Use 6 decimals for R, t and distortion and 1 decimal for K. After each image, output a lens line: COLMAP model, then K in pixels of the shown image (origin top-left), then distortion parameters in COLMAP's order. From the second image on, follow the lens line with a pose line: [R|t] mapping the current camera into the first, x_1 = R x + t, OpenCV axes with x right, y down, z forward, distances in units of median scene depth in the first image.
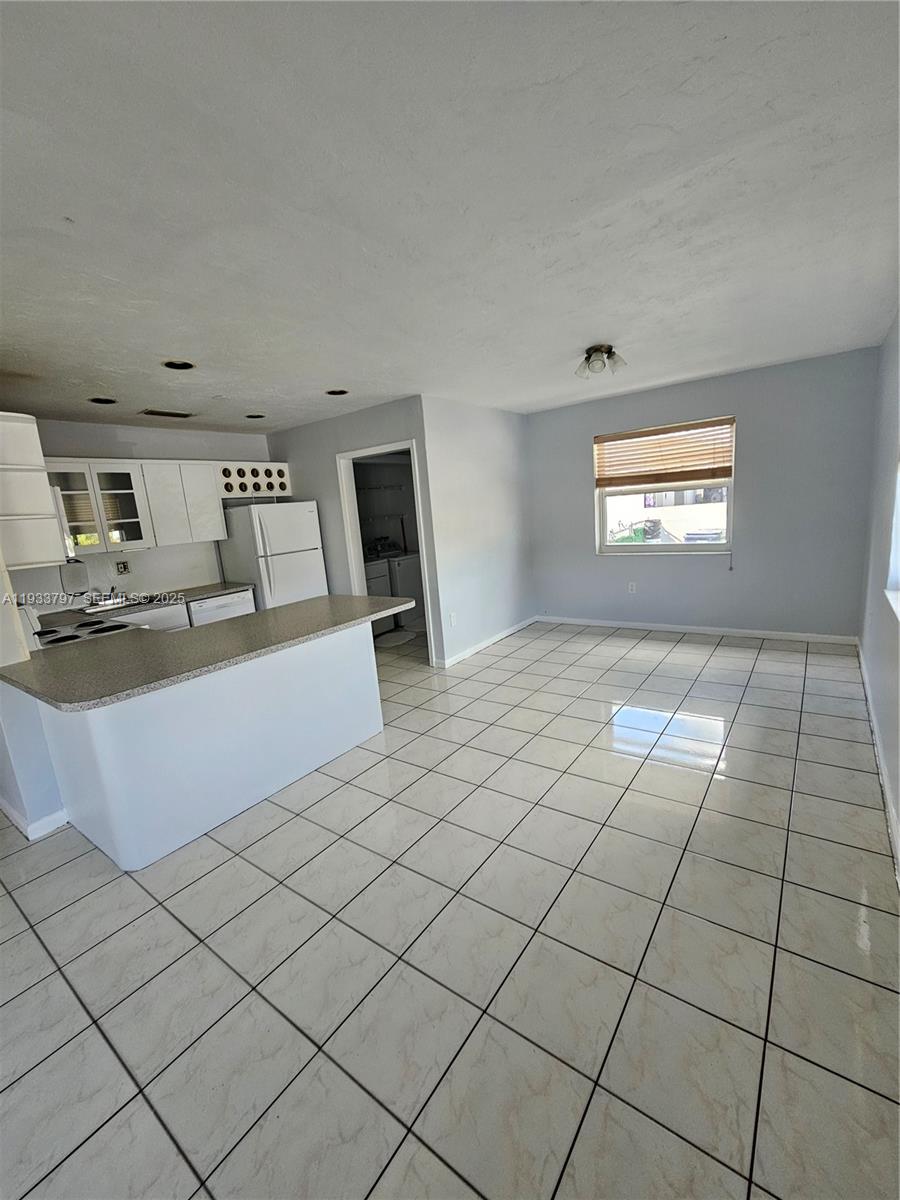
lens RADIAL K [[494.5, 0, 451.2], [0, 494.5, 598.0], [0, 0, 1]] dist [-0.002622, -0.000239]
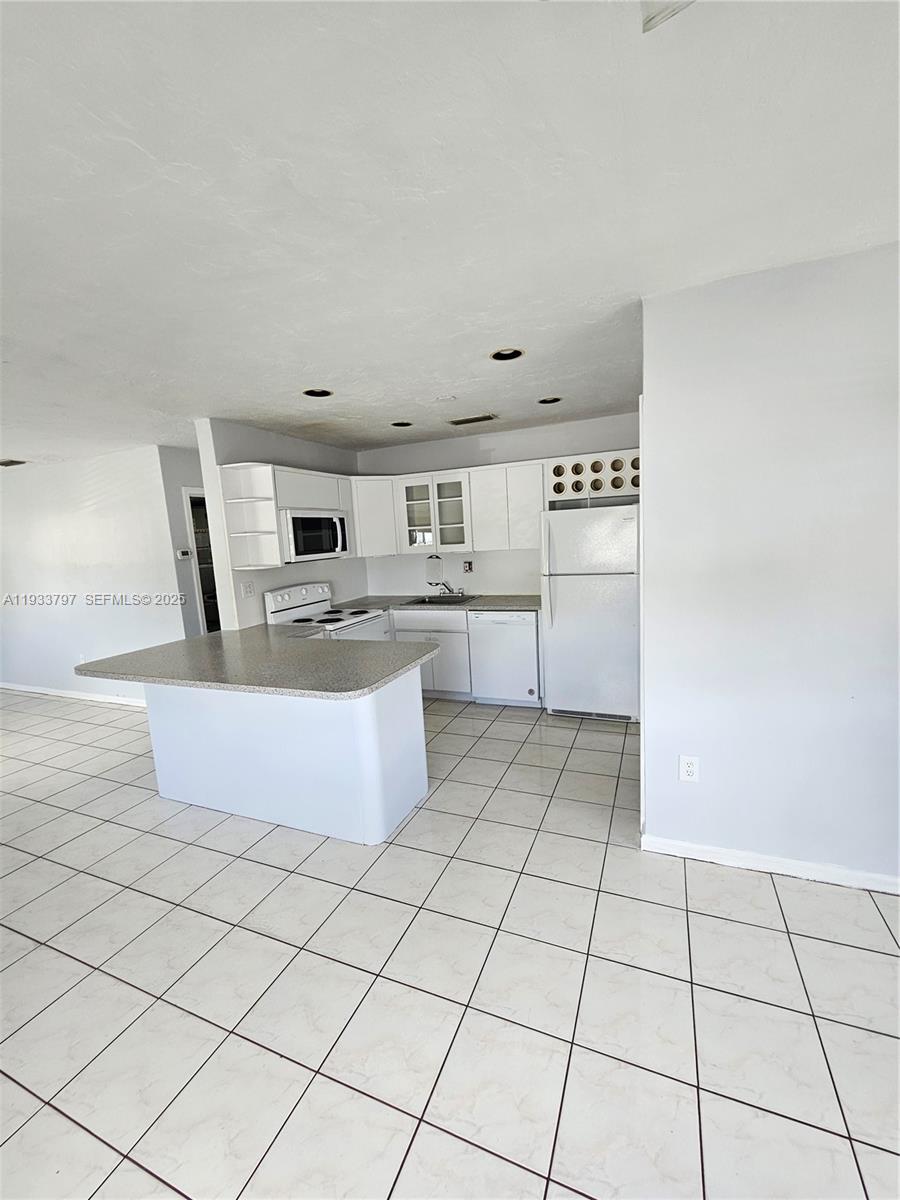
lens RADIAL K [[494.5, 0, 448.0], [0, 494.5, 601.8], [0, 0, 1]] dist [-0.002622, -0.000239]
pose [[0.232295, 0.205512, -0.950686, 0.365430], [-0.137756, 0.974522, 0.177005, -0.163587], [0.962841, 0.089846, 0.254687, 0.641267]]
